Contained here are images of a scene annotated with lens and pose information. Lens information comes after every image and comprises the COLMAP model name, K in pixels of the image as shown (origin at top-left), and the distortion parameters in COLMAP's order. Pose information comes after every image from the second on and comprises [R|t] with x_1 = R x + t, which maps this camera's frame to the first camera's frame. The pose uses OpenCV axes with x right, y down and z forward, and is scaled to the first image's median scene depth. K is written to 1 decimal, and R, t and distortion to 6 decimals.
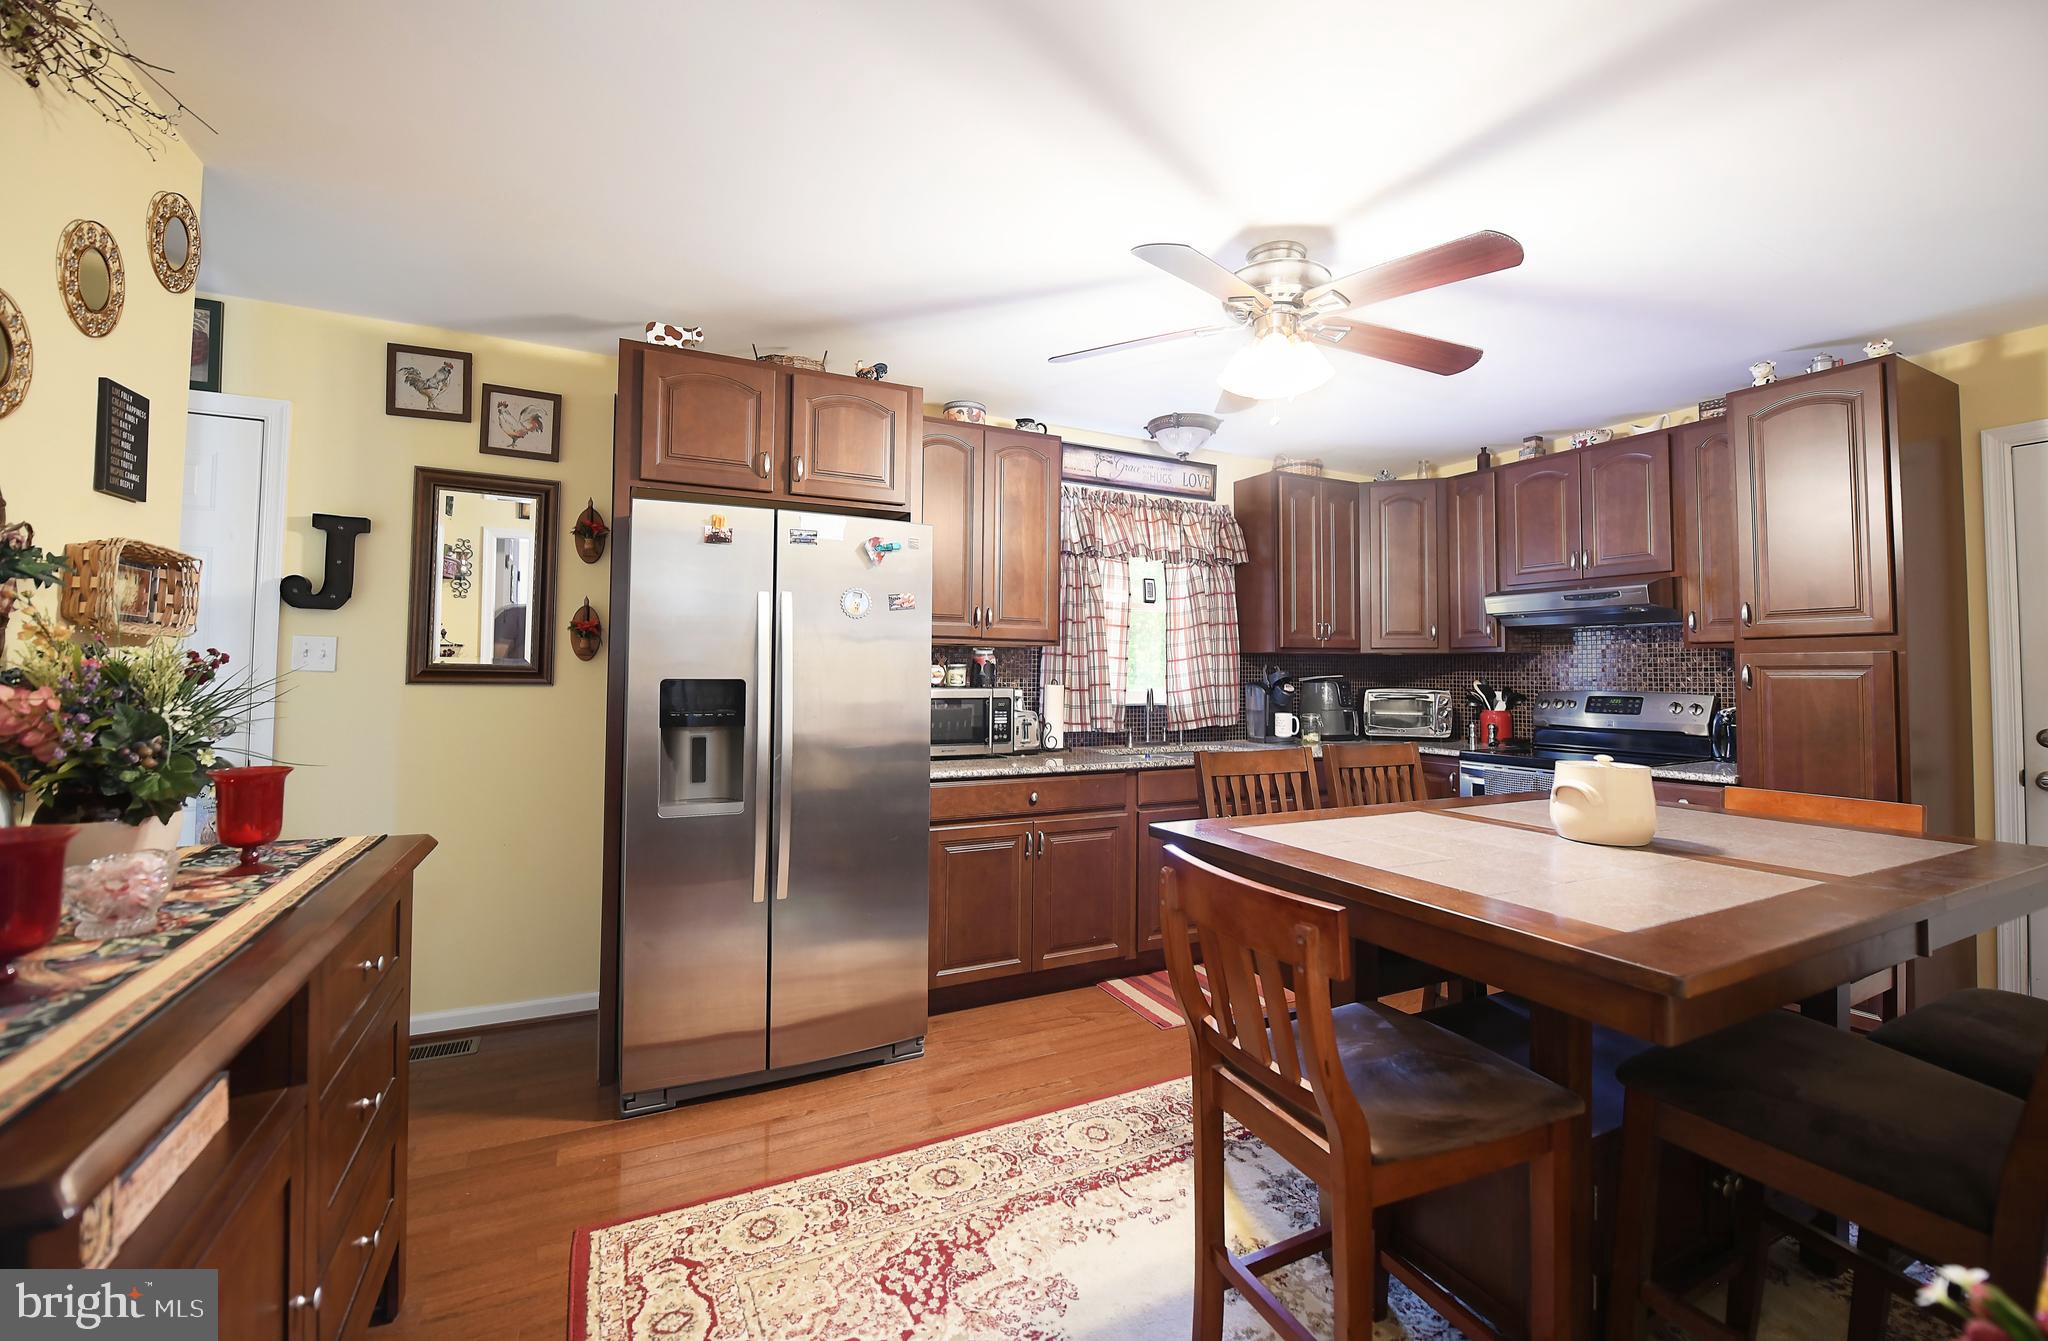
lens RADIAL K [[852.7, 0, 1022.7], [0, 852.7, 664.7], [0, 0, 1]] dist [-0.001722, -0.000212]
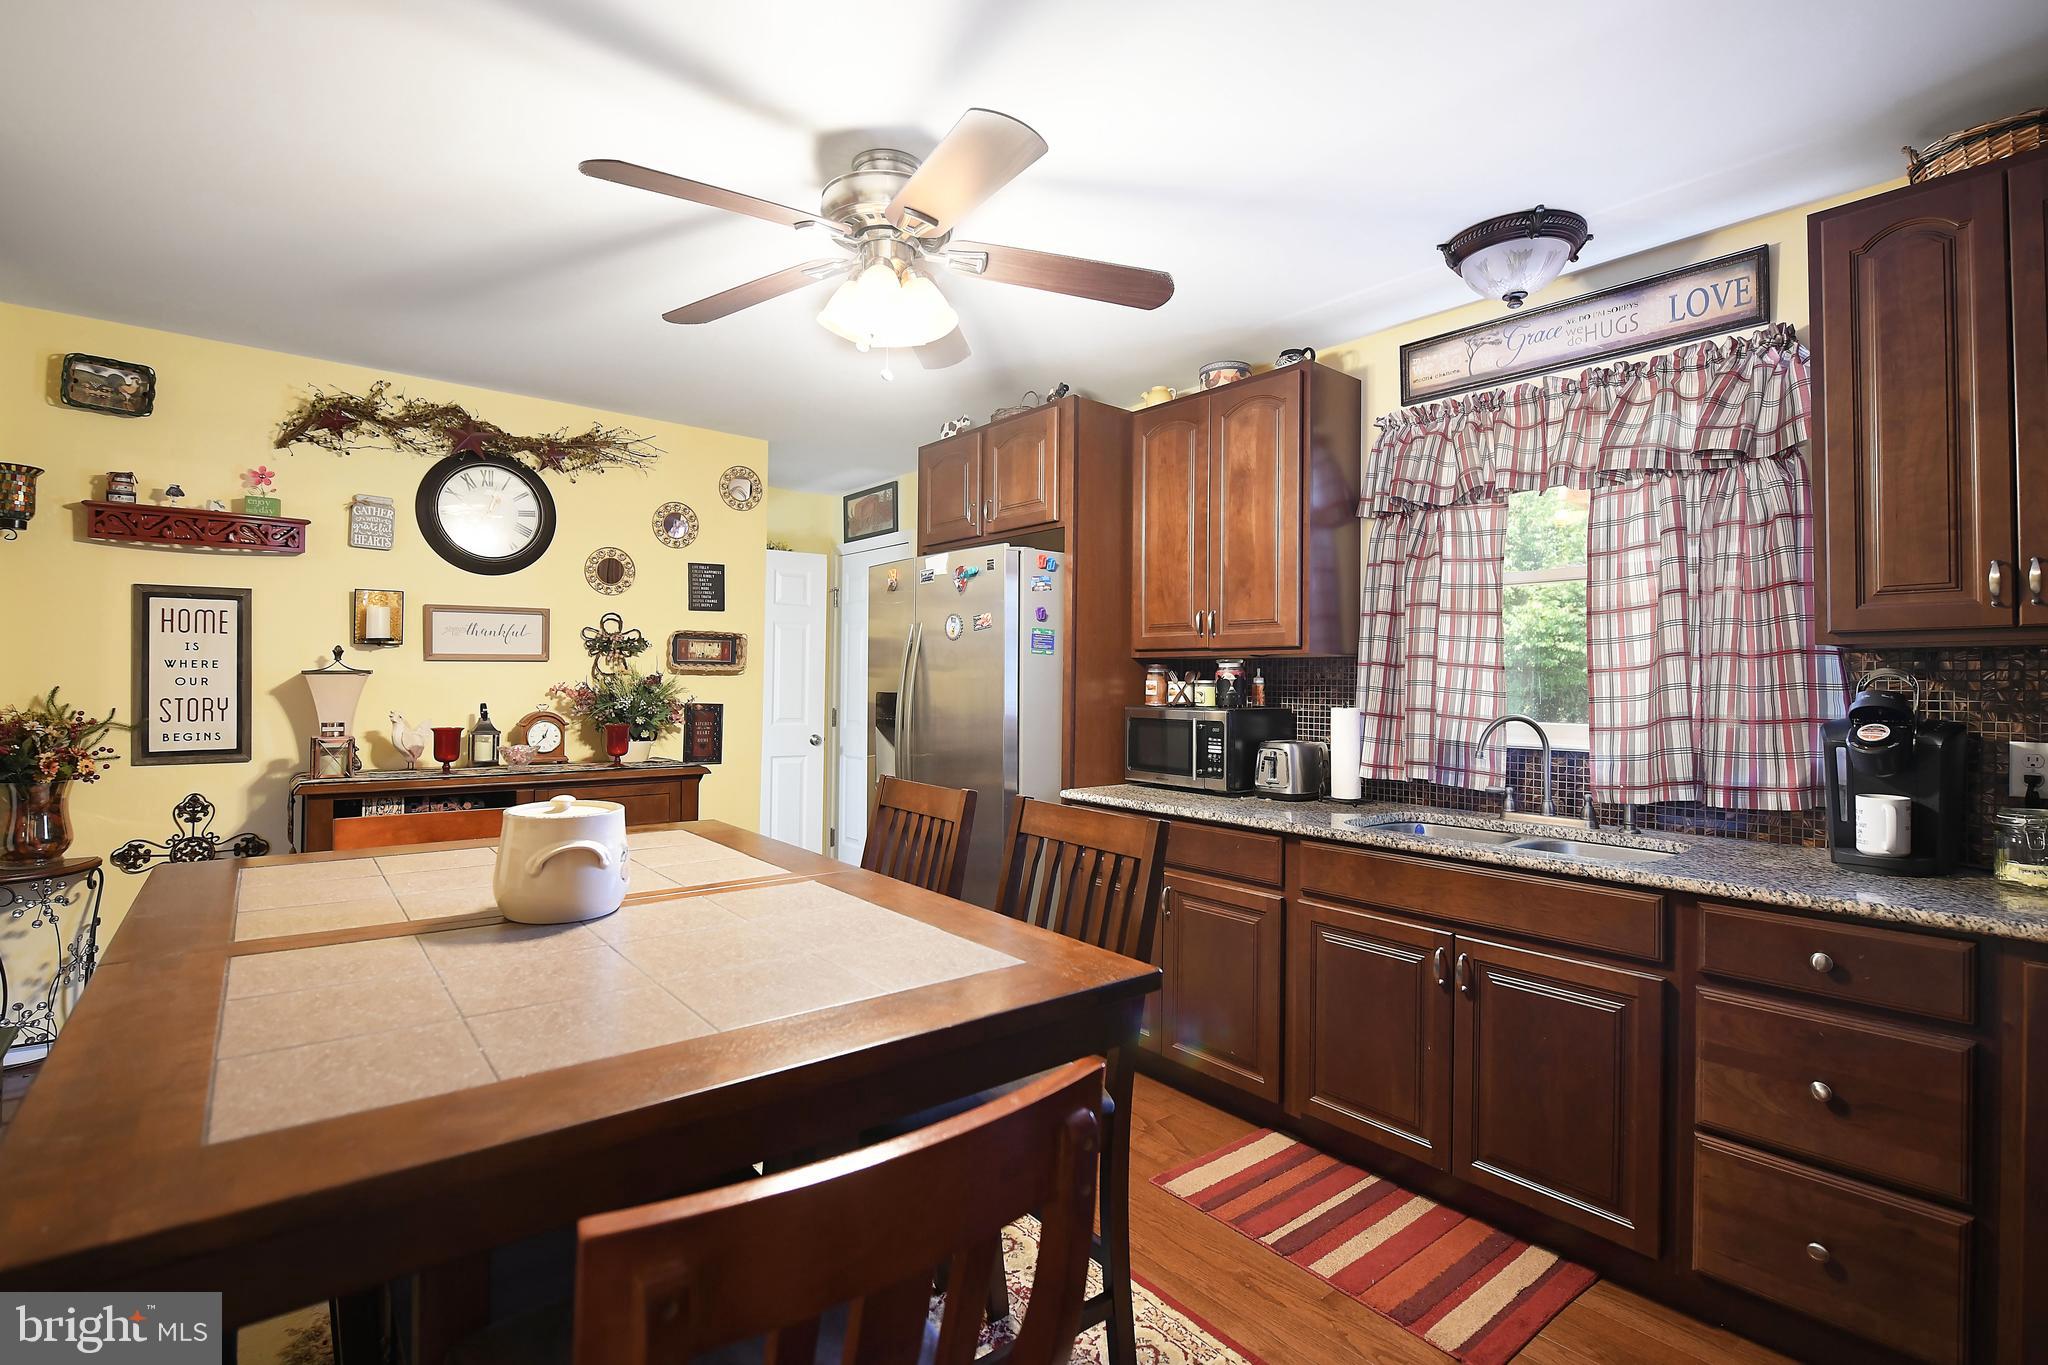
lens RADIAL K [[947.5, 0, 1022.3], [0, 947.5, 684.0], [0, 0, 1]] dist [0.003192, 0.000514]
pose [[0.221797, -0.005694, -0.975076, 0.735743], [0.001405, 0.999984, -0.005520, 0.007275], [0.975092, -0.000145, 0.221801, 0.567405]]
